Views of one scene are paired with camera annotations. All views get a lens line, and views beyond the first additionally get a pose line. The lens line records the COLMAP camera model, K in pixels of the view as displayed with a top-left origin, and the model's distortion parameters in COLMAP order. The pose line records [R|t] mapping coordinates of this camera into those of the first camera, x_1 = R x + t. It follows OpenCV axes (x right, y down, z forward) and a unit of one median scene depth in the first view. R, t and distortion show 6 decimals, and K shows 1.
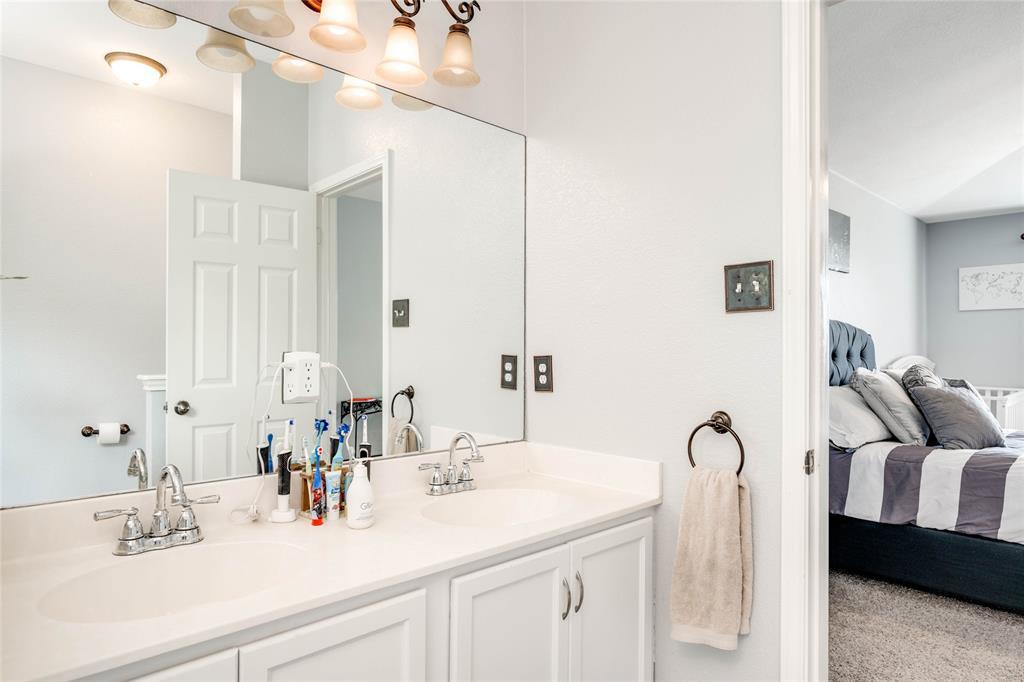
lens RADIAL K [[580.4, 0, 518.7], [0, 580.4, 337.2], [0, 0, 1]] dist [-0.009912, -0.001141]
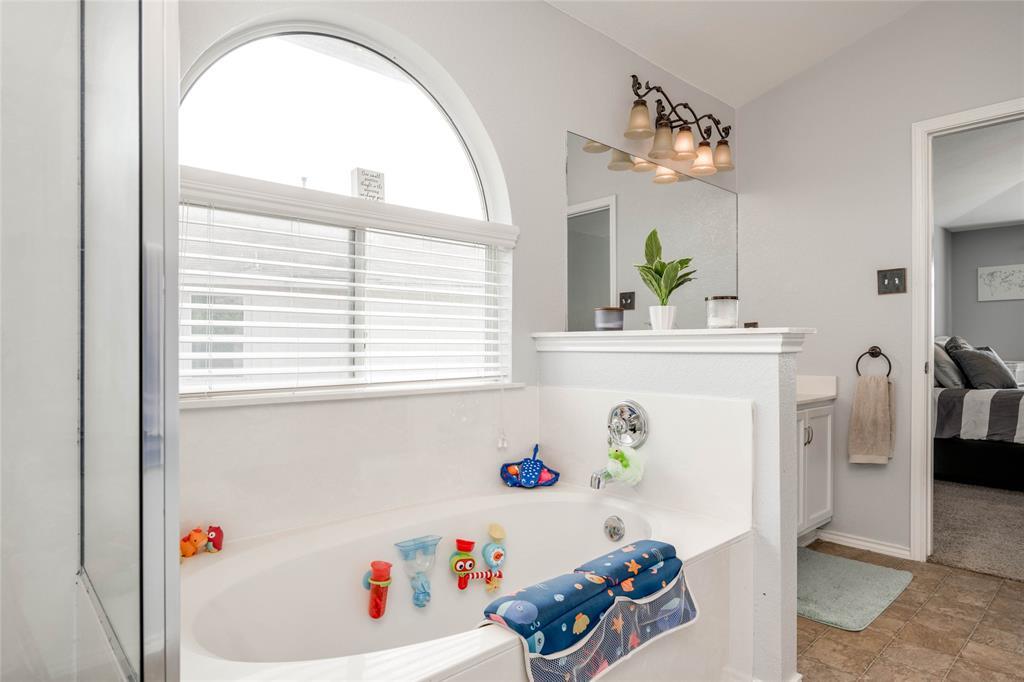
lens RADIAL K [[580.4, 0, 511.8], [0, 580.4, 344.3], [0, 0, 1]] dist [-0.009912, -0.001141]
pose [[0.999931, -0.007031, -0.009429, -0.499478], [0.007134, 0.999916, 0.010856, 0.055015], [0.009352, -0.010922, 0.999897, -0.554693]]
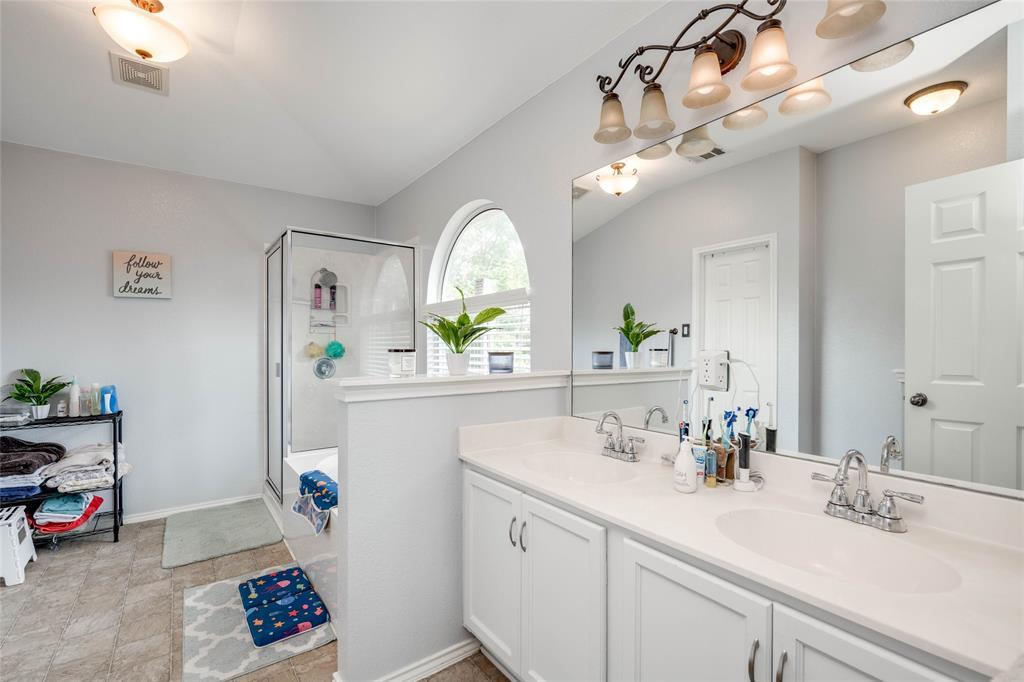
lens RADIAL K [[439.2, 0, 518.2], [0, 439.2, 347.3], [0, 0, 1]] dist [-0.002769, -0.000244]
pose [[-0.106794, 0.001739, -0.994280, 0.324027], [0.017769, 0.999842, -0.000160, 0.009207], [0.994122, -0.017684, -0.106808, 0.338864]]
